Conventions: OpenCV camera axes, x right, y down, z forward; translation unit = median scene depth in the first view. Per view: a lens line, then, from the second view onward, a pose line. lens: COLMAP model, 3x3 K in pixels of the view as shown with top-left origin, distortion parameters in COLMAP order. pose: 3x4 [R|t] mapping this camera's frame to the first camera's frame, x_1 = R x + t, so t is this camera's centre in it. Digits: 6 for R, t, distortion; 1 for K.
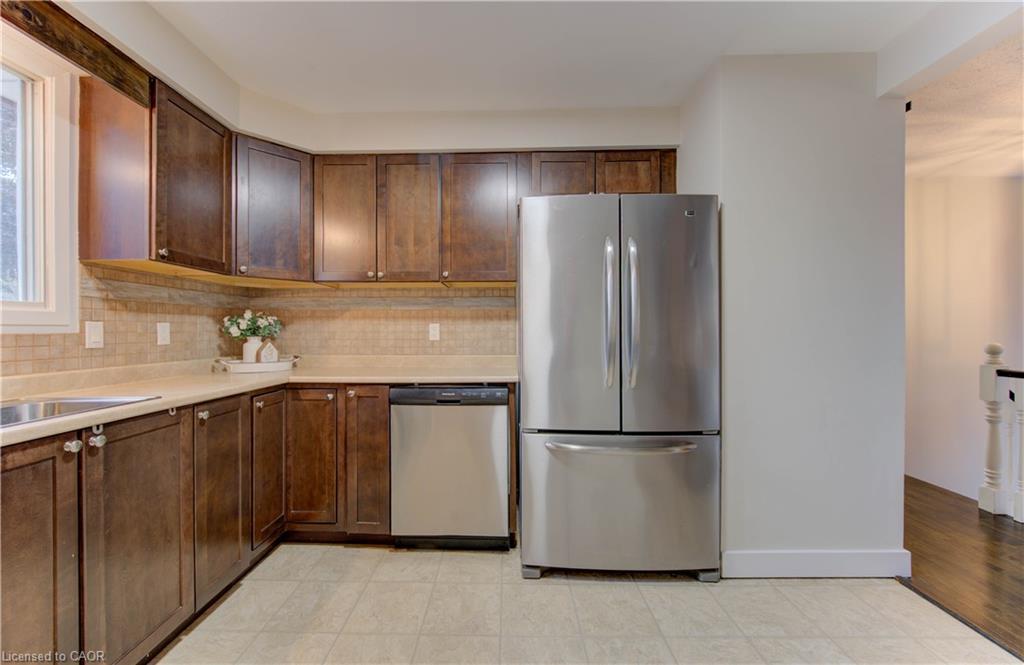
lens RADIAL K [[393.9, 0, 505.4], [0, 393.9, 328.9], [0, 0, 1]] dist [-0.002535, -0.000653]
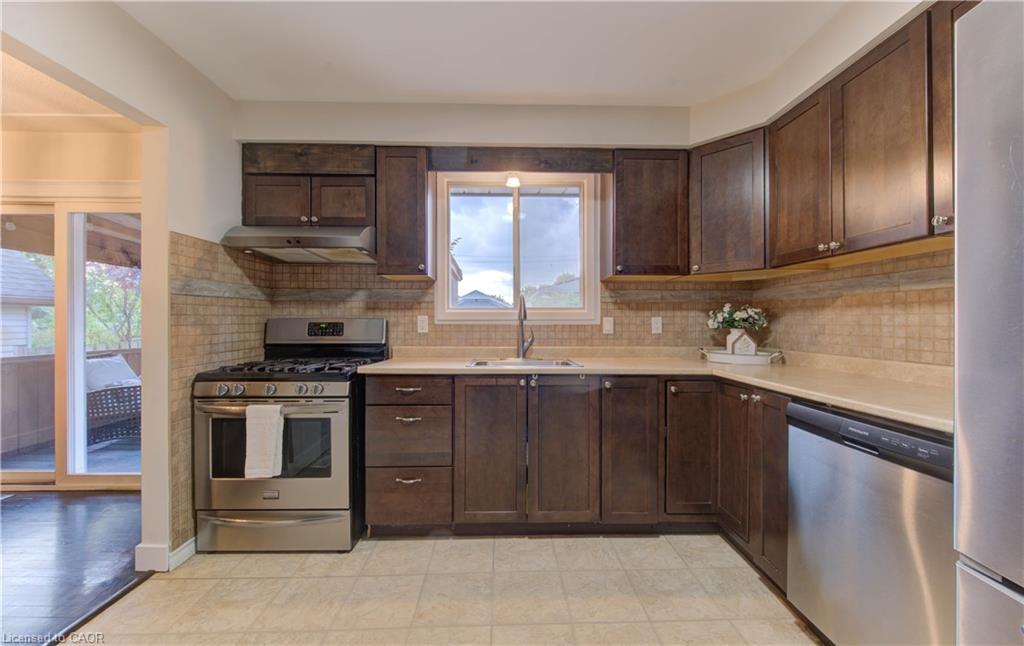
lens RADIAL K [[384.1, 0, 512.5], [0, 384.1, 321.7], [0, 0, 1]] dist [0.000551, -0.000571]
pose [[0.038021, -0.000842, -0.999277, 0.391532], [0.003051, 0.999995, -0.000727, -0.000395], [0.999272, -0.003021, 0.038023, 0.428244]]
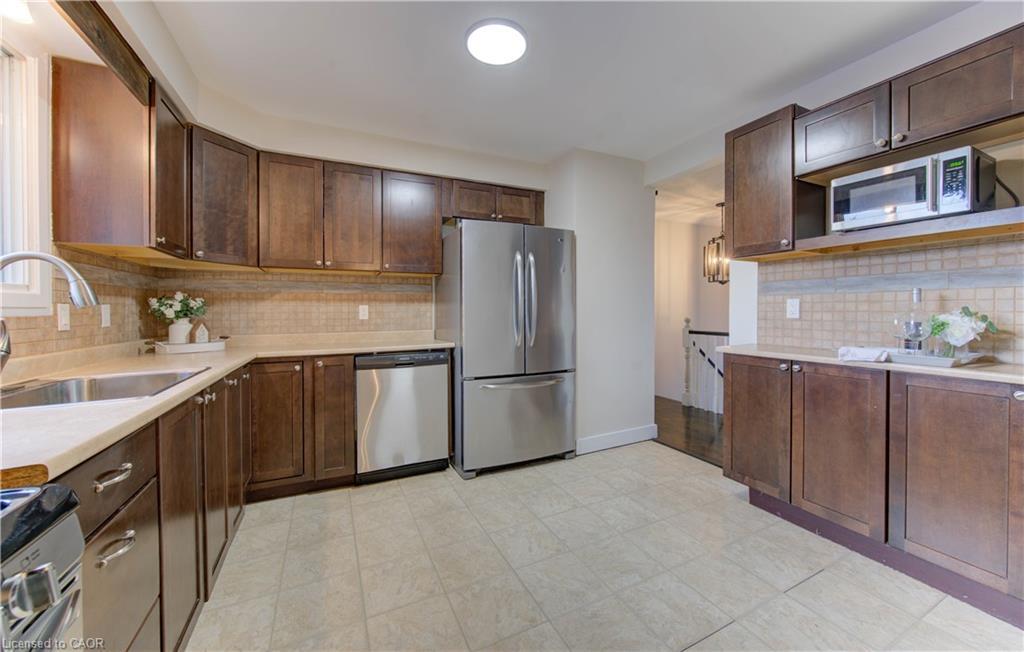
lens RADIAL K [[384.1, 0, 523.8], [0, 384.1, 312.2], [0, 0, 1]] dist [0.000551, -0.000571]
pose [[0.884955, -0.006458, 0.465632, -0.366171], [0.002052, 0.999948, 0.009969, -0.003722], [-0.465672, -0.007866, 0.884922, -0.314475]]
